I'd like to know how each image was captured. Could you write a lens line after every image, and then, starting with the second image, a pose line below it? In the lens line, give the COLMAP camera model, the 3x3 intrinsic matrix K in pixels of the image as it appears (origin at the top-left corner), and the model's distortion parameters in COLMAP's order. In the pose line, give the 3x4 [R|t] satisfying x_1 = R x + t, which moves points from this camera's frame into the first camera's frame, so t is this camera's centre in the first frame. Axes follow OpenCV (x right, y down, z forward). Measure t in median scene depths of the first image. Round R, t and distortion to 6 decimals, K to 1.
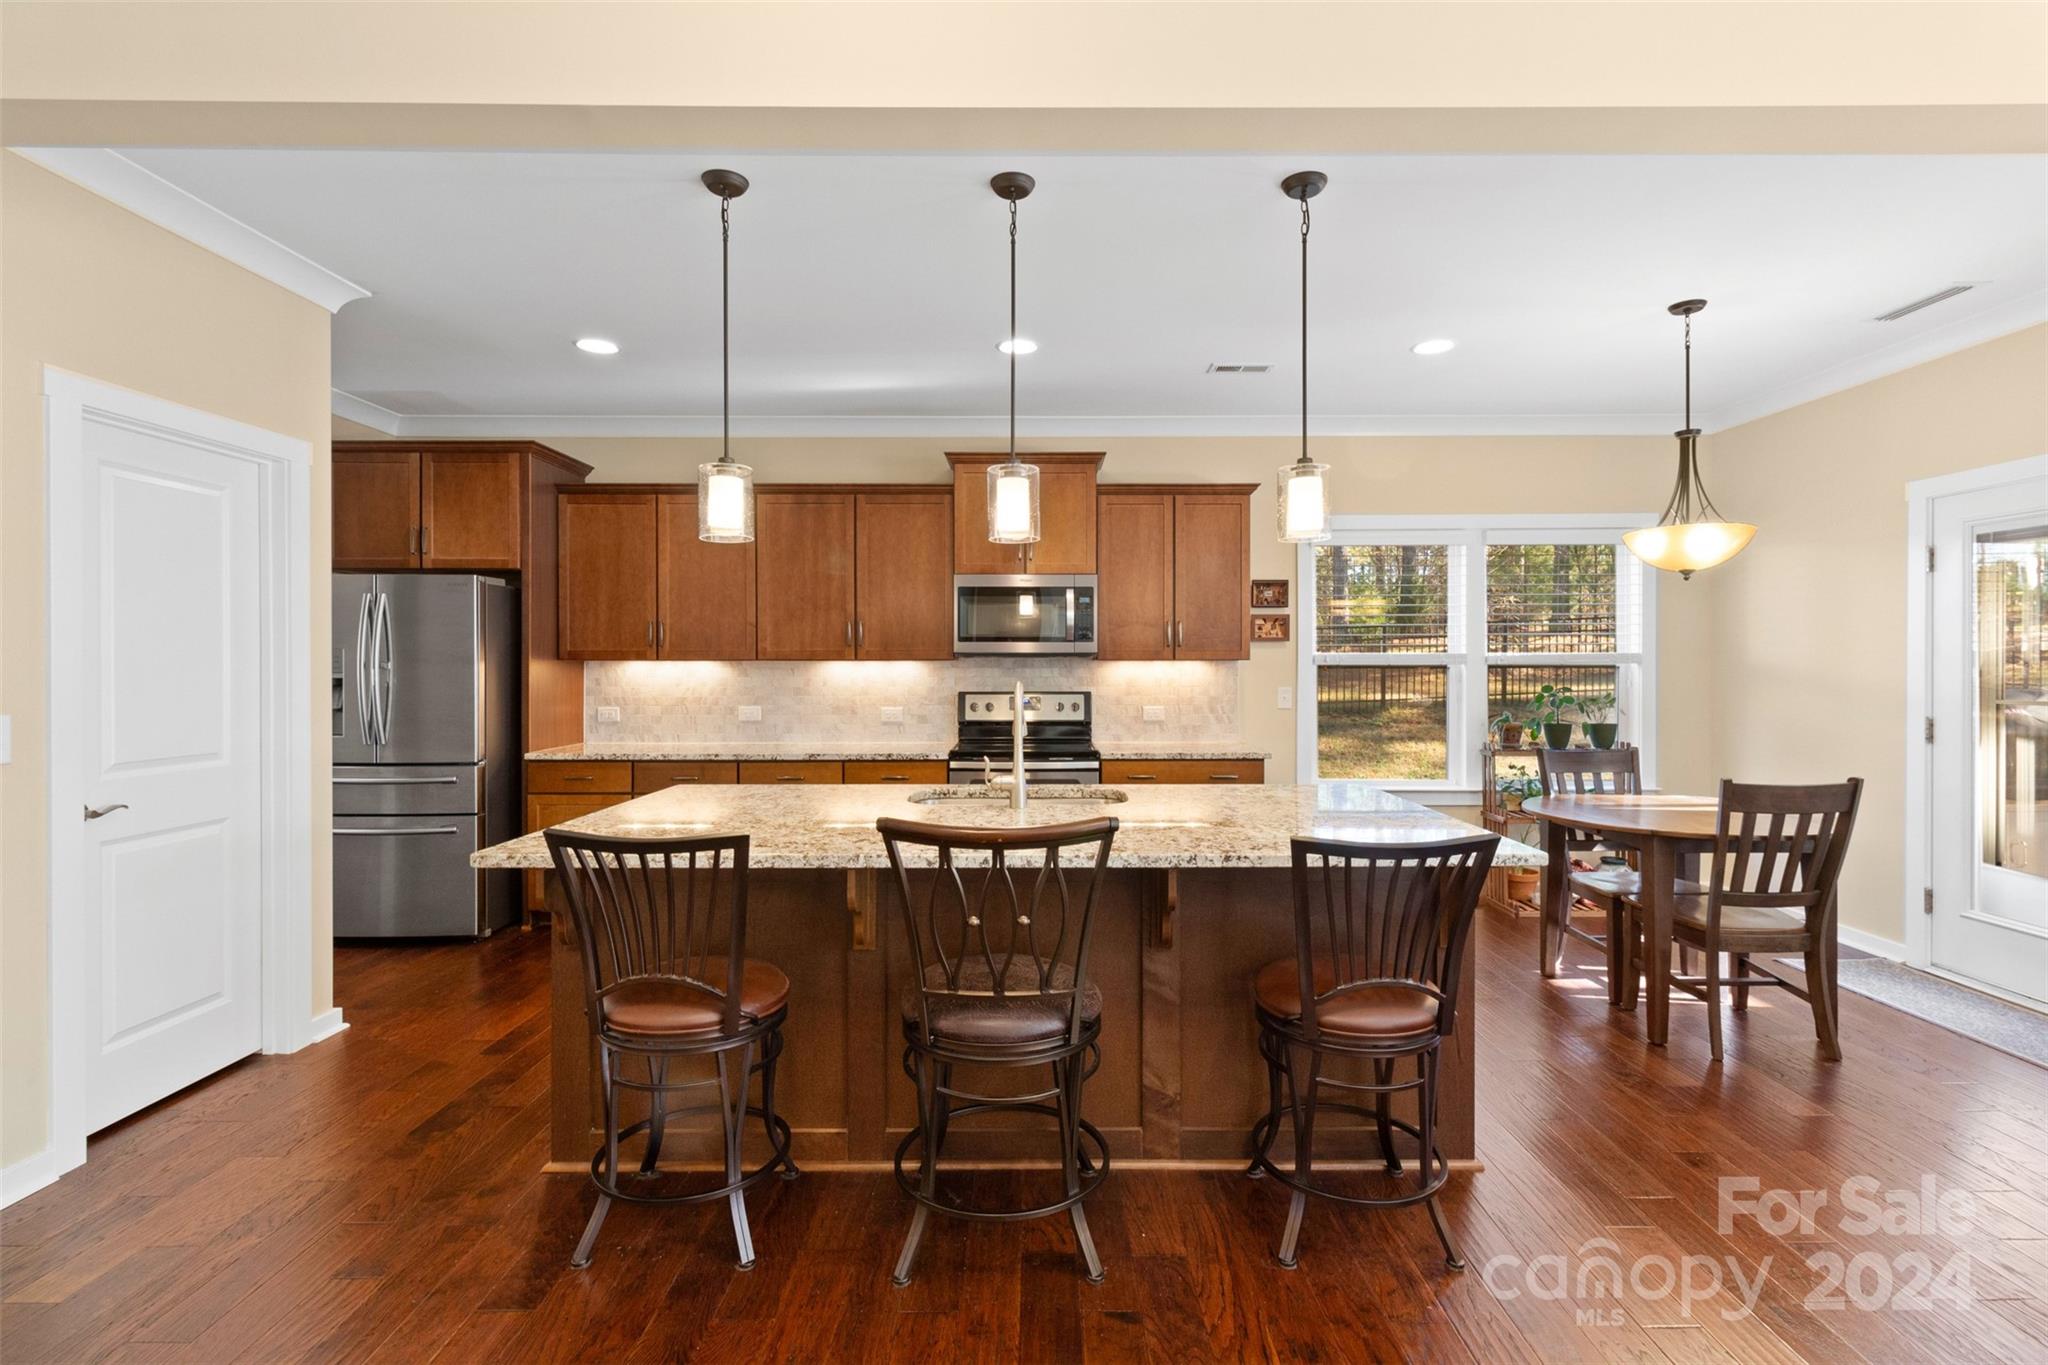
lens RADIAL K [[950.6, 0, 1042.2], [0, 950.6, 669.3], [0, 0, 1]] dist [0.001640, -0.001485]
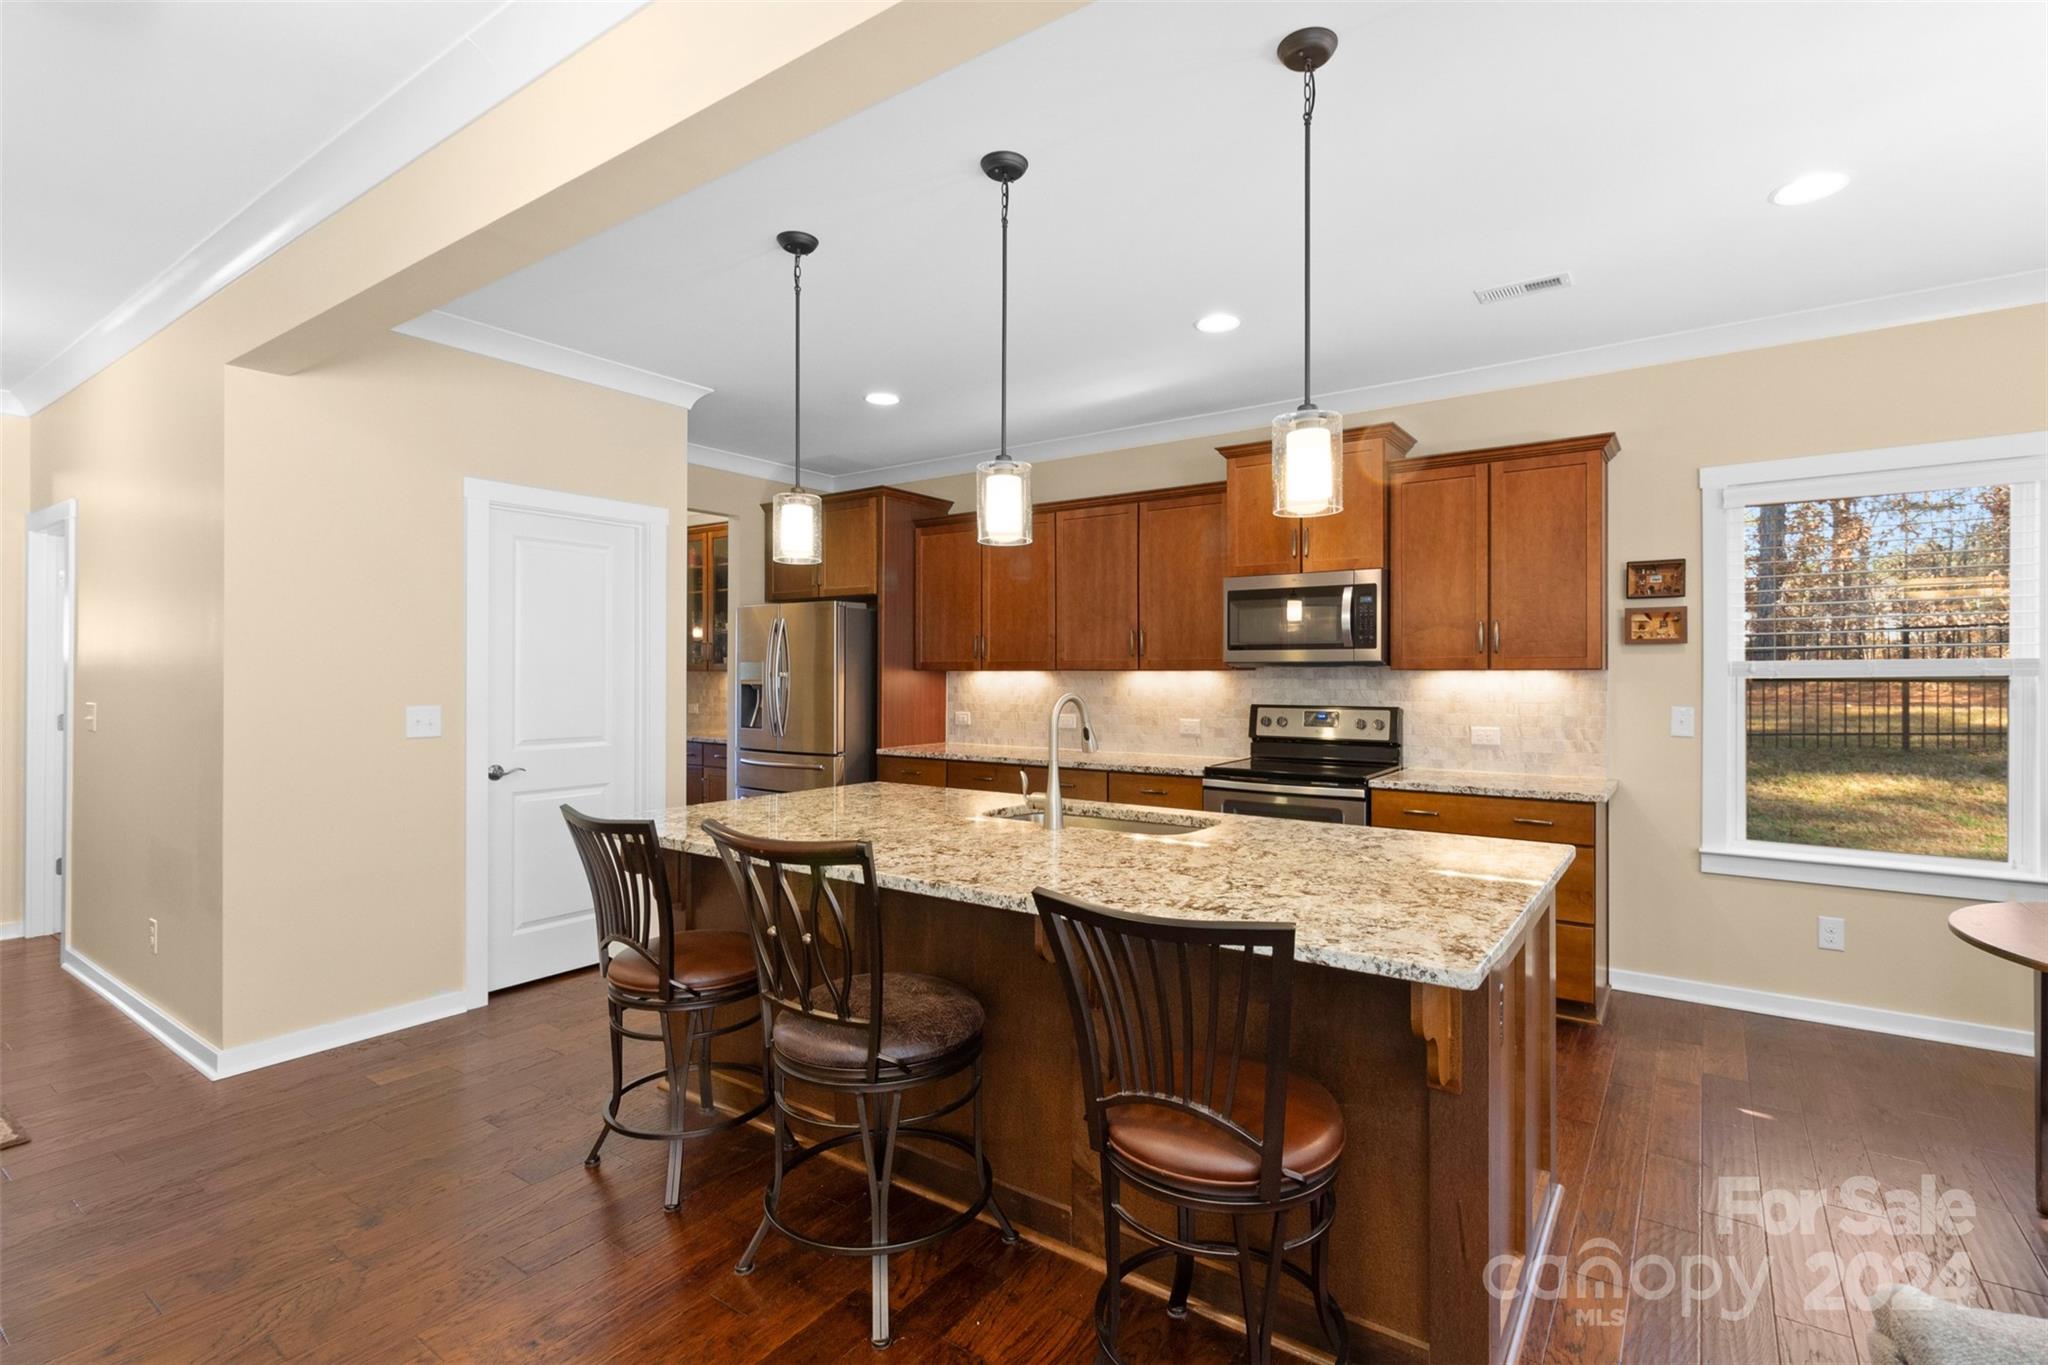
lens RADIAL K [[950.6, 0, 1050.1], [0, 950.6, 672.6], [0, 0, 1]] dist [0.001640, -0.001485]
pose [[0.820789, 0.000502, -0.571231, 0.289739], [-0.004943, 0.999968, -0.006224, -0.000512], [0.571210, 0.007932, 0.820766, 0.136484]]
